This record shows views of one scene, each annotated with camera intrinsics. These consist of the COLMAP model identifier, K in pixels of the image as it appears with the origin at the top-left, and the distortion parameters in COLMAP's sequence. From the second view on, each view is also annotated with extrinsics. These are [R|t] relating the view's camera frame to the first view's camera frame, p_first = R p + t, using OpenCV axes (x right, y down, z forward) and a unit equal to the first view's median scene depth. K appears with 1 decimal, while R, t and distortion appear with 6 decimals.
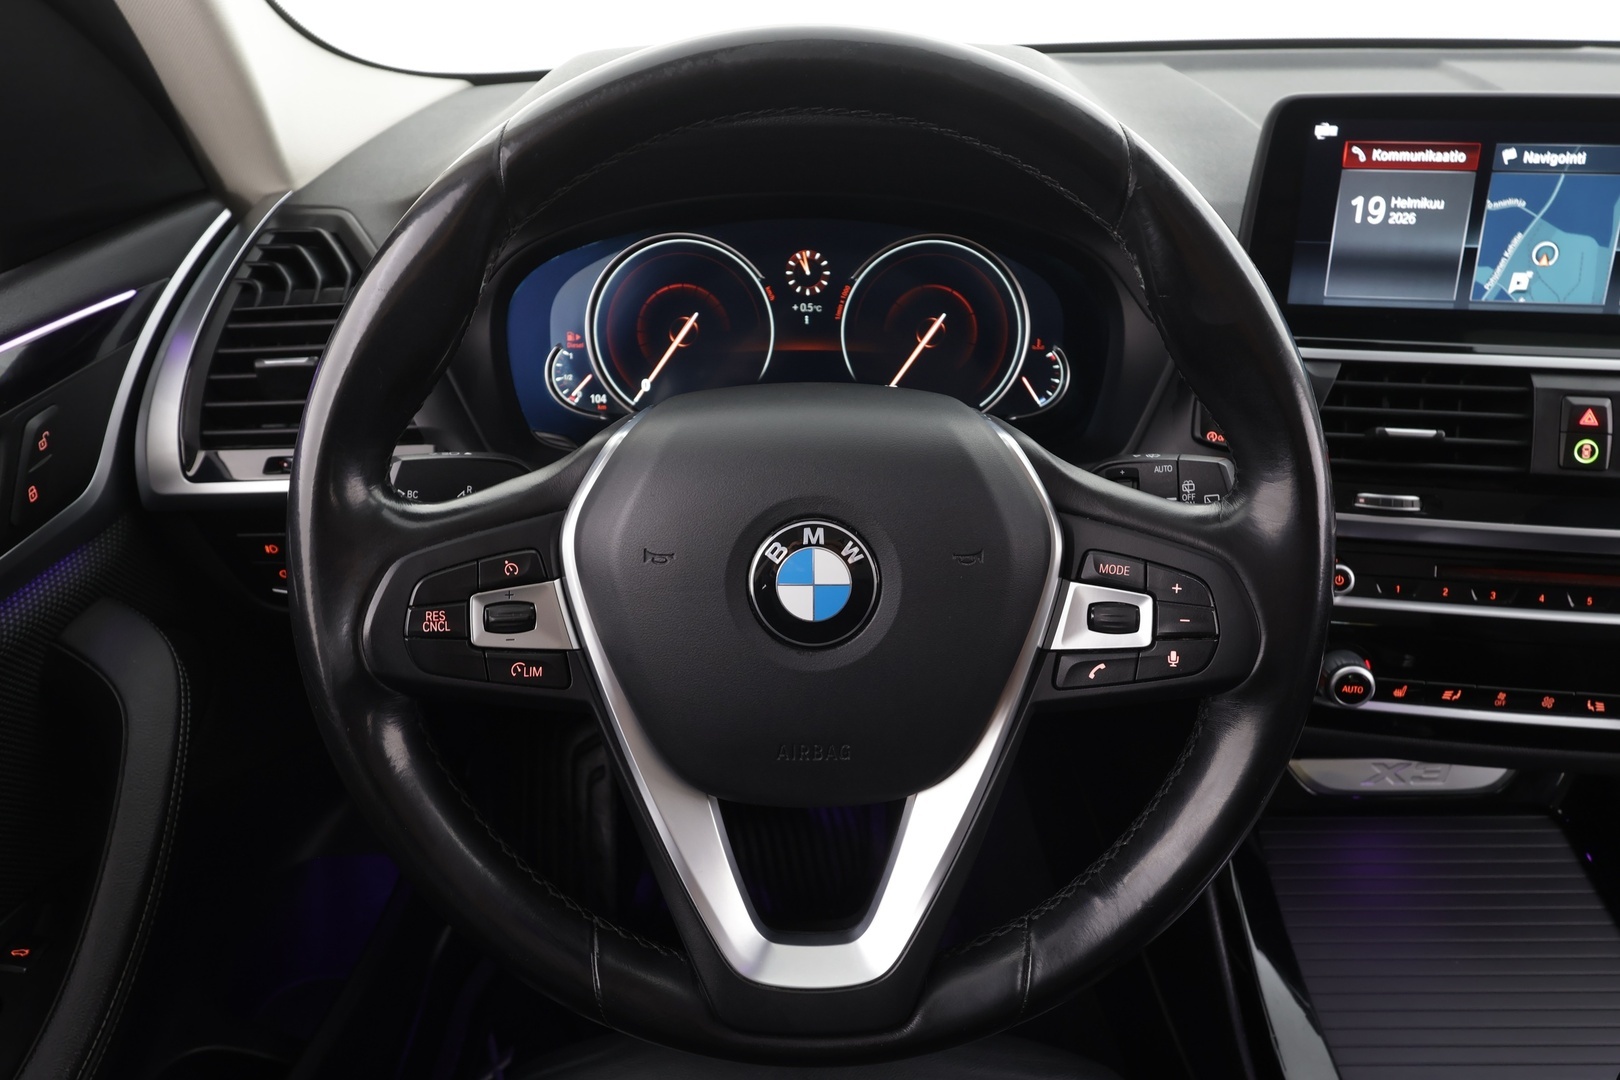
lens RADIAL K [[1105.0, 0, 802.6], [0, 1105.0, 542.8], [0, 0, 1]] dist [-0.002667, 0.003270]
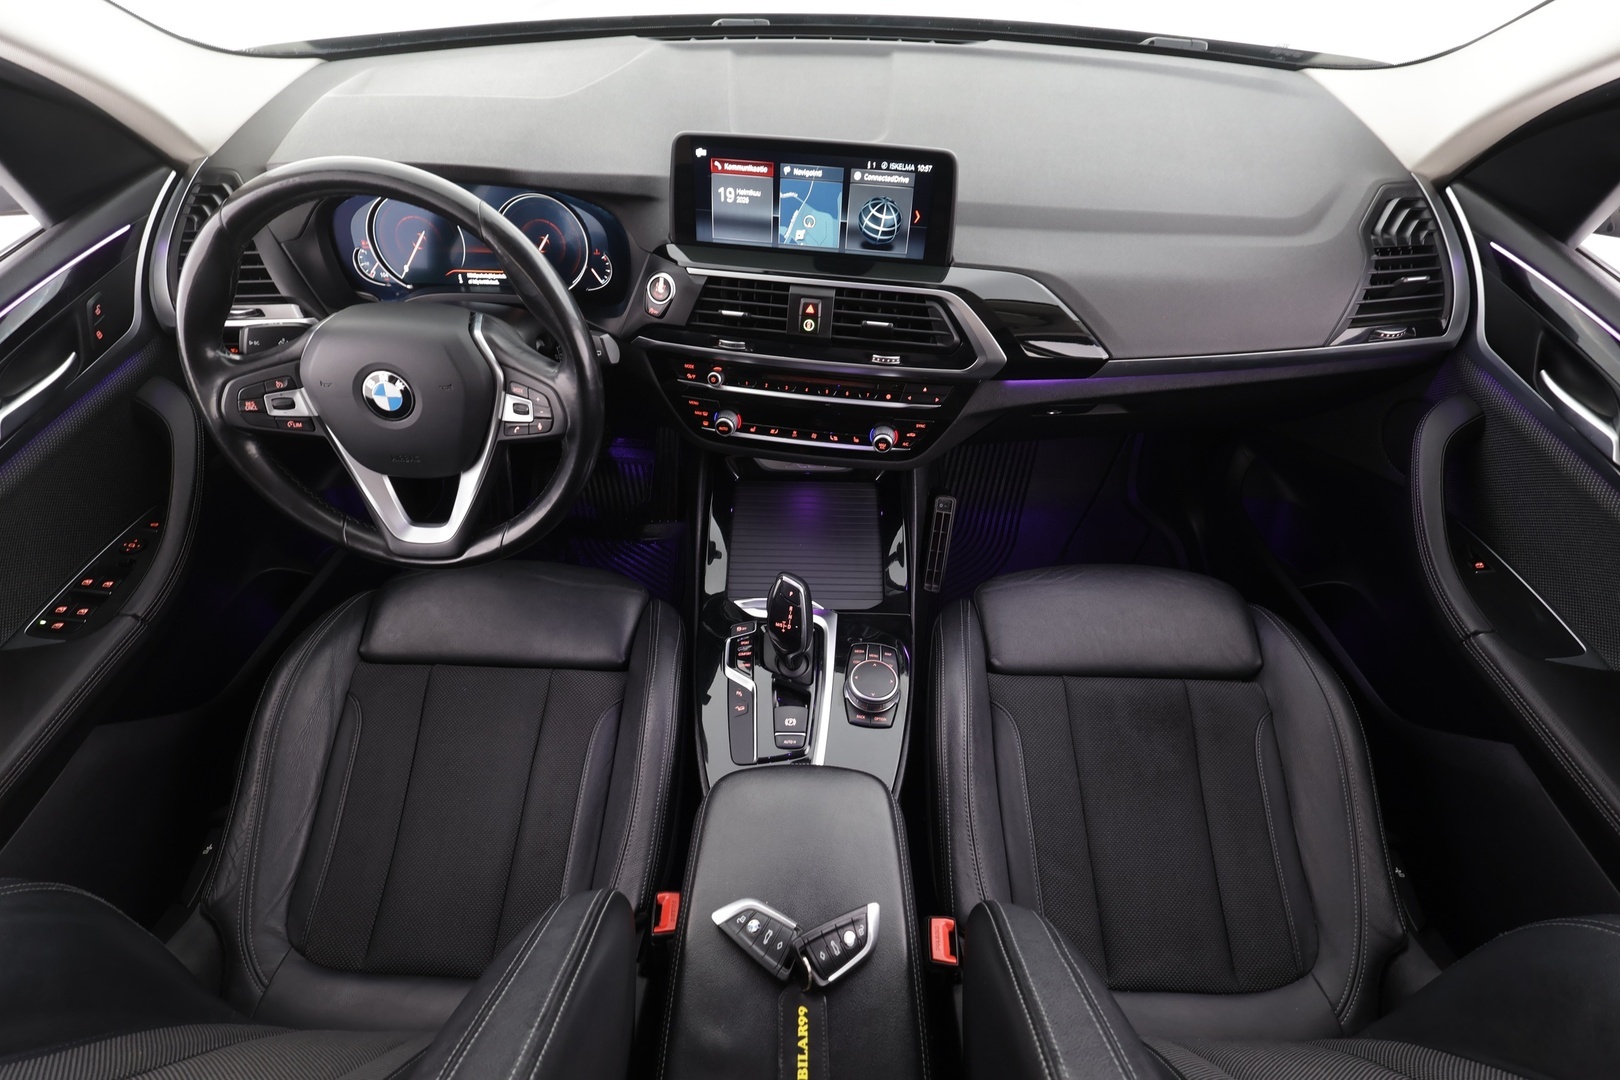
lens RADIAL K [[759.9, 0, 809.0], [0, 759.9, 547.6], [0, 0, 1]] dist [-0.000996, 0.000521]
pose [[0.999748, 0.022436, 0.001110, 0.694310], [-0.021414, 0.936956, 0.348792, -0.188737], [0.006786, -0.348727, 0.937200, -0.548898]]
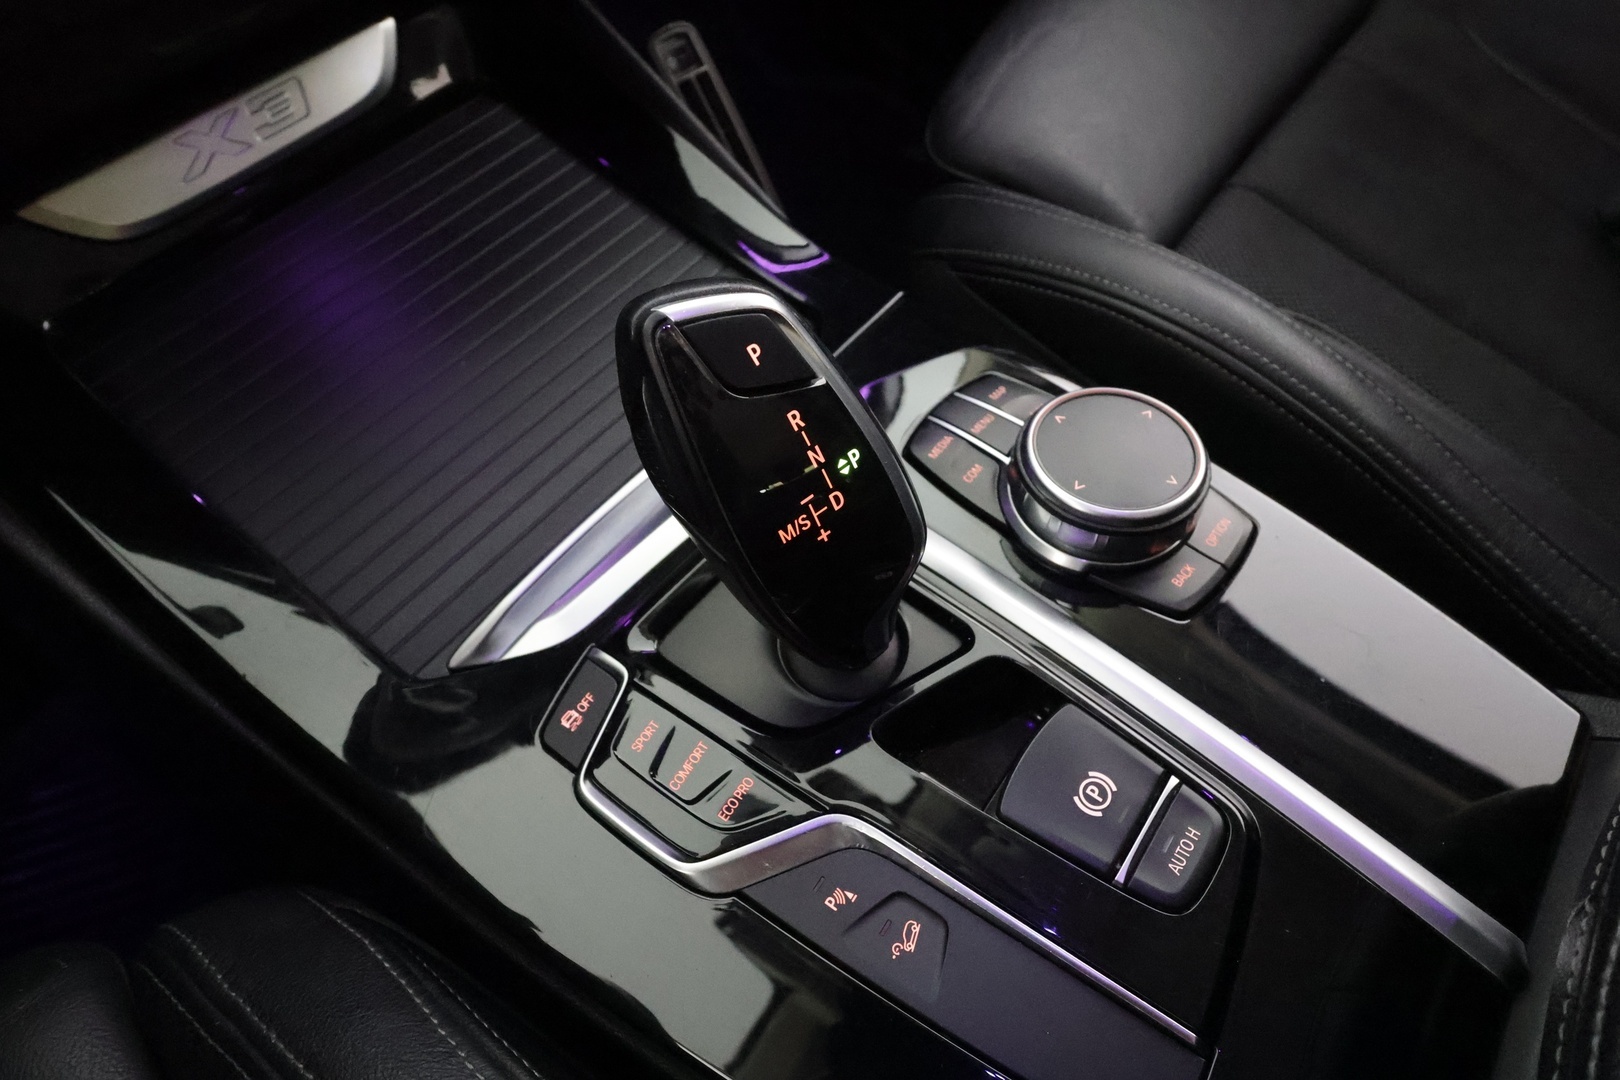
lens RADIAL K [[834.8, 0, 810.0], [0, 834.8, 540.0], [0, 0, 1]] dist [-0.001744, -0.000255]
pose [[0.613530, -0.671803, 0.415044, 0.504730], [0.405481, 0.719023, 0.564439, 0.296875], [-0.677618, -0.178008, 0.713545, 0.563439]]
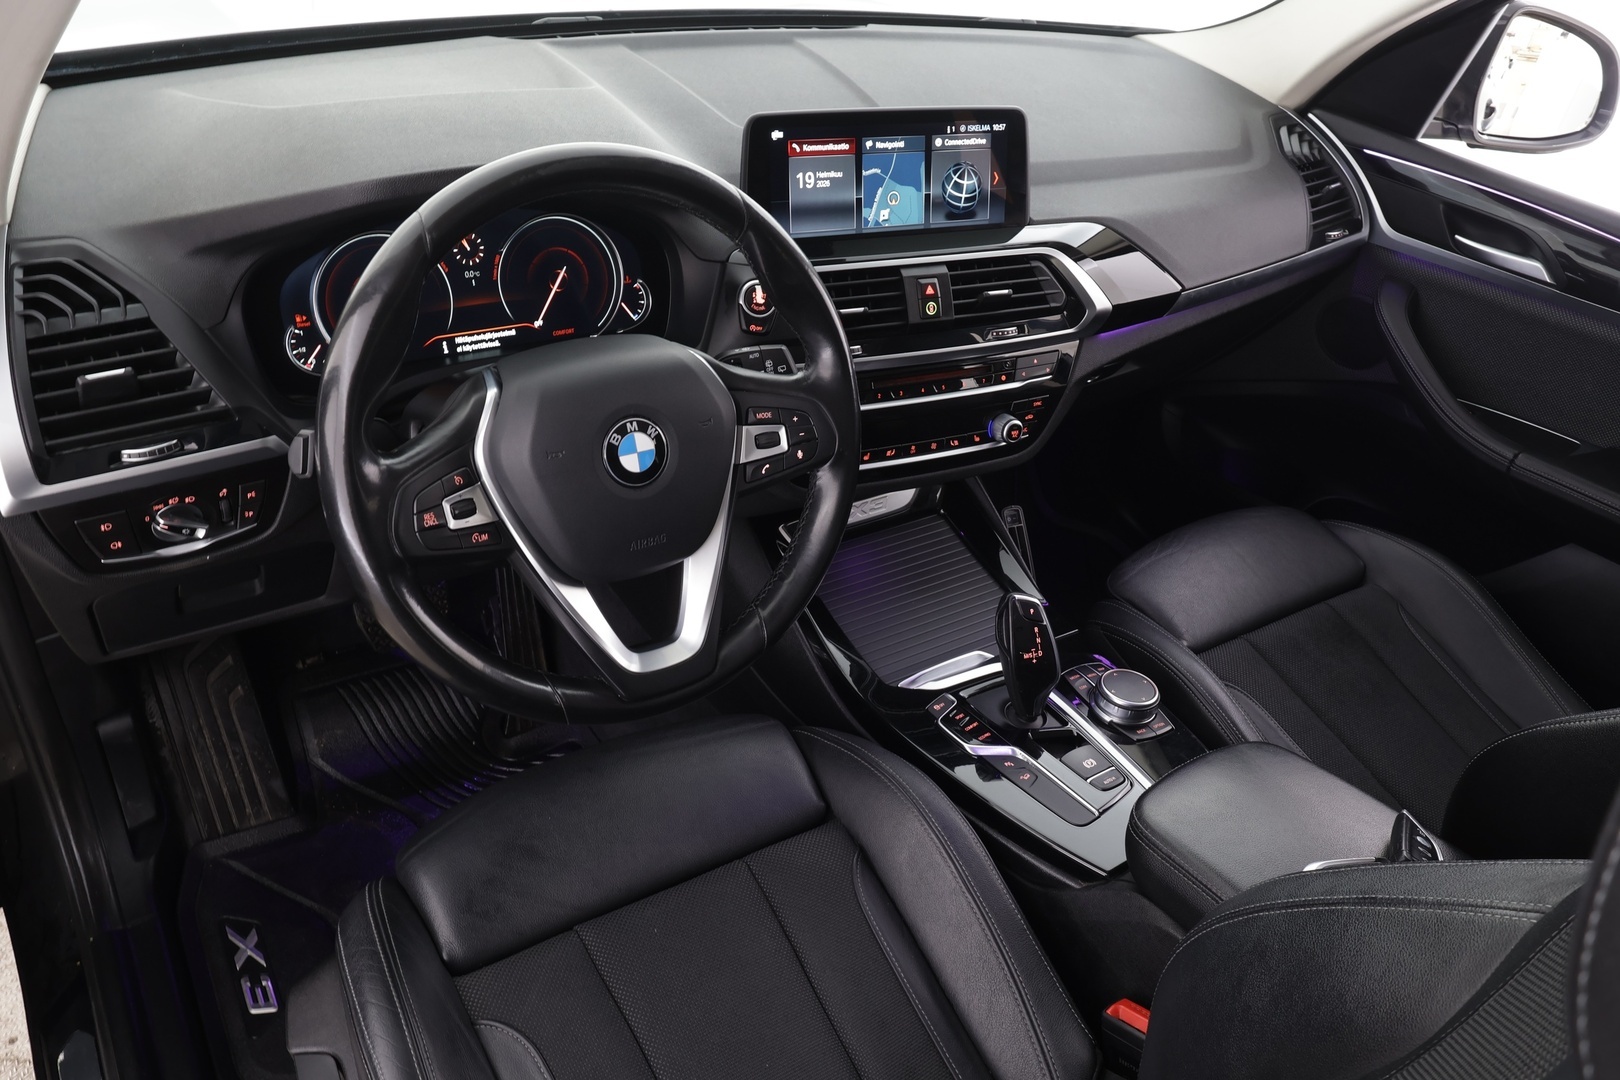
lens RADIAL K [[1192.1, 0, 821.7], [0, 1192.1, 545.7], [0, 0, 1]] dist [-0.002367, -0.002106]
pose [[0.826738, -0.238213, 0.509665, -0.544919], [0.173981, 0.969780, 0.171047, -0.068084], [-0.535009, -0.052739, 0.843199, -0.597109]]
